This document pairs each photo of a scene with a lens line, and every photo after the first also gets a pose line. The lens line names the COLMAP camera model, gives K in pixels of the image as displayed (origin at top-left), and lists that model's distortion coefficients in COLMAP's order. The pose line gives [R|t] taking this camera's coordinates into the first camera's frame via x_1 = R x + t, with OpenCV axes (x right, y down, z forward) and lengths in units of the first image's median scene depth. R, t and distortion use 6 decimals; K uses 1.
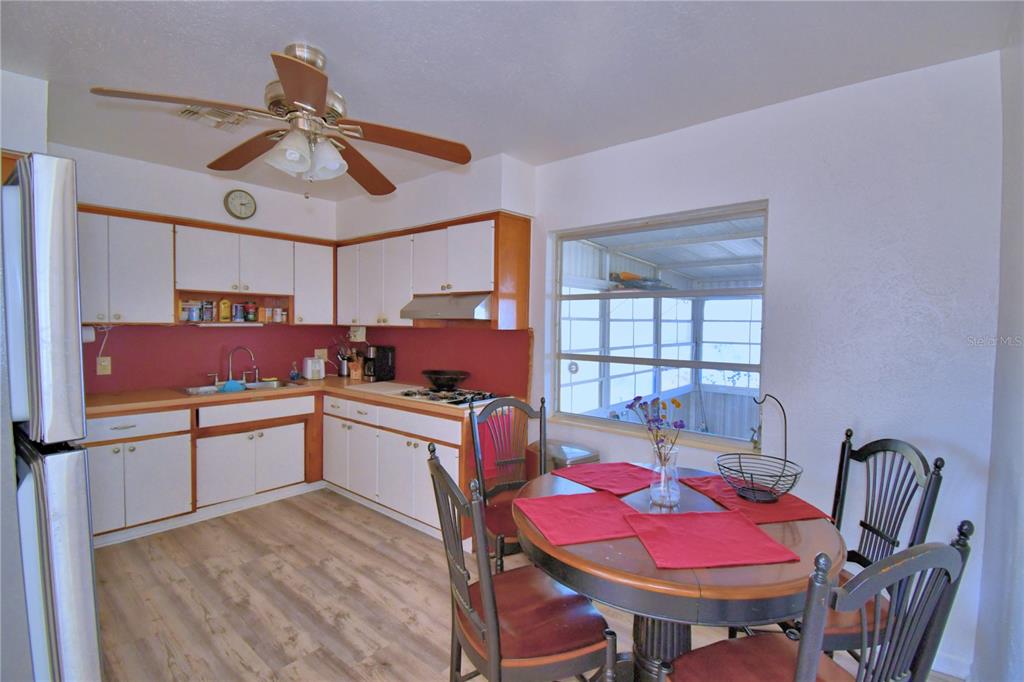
lens RADIAL K [[456.8, 0, 504.6], [0, 456.8, 340.3], [0, 0, 1]] dist [0.029592, -0.029823]
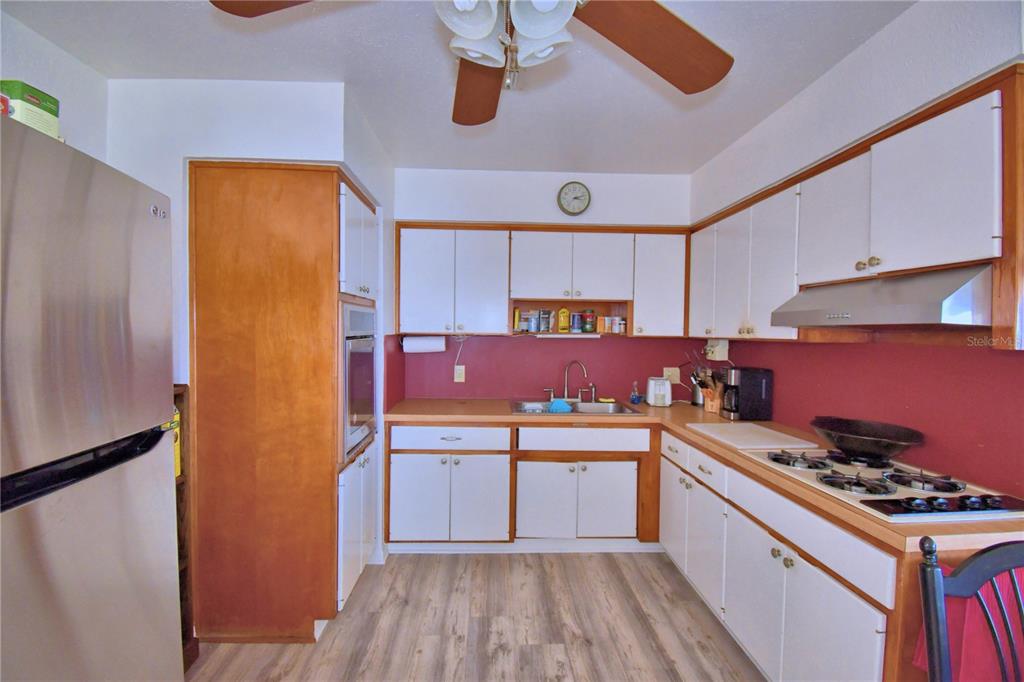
lens RADIAL K [[456.8, 0, 504.6], [0, 456.8, 340.3], [0, 0, 1]] dist [0.029592, -0.029823]
pose [[0.682381, 0.011437, -0.730907, -0.024707], [-0.031353, 0.999415, -0.013632, -0.009879], [0.730324, 0.032219, 0.682341, 0.316558]]
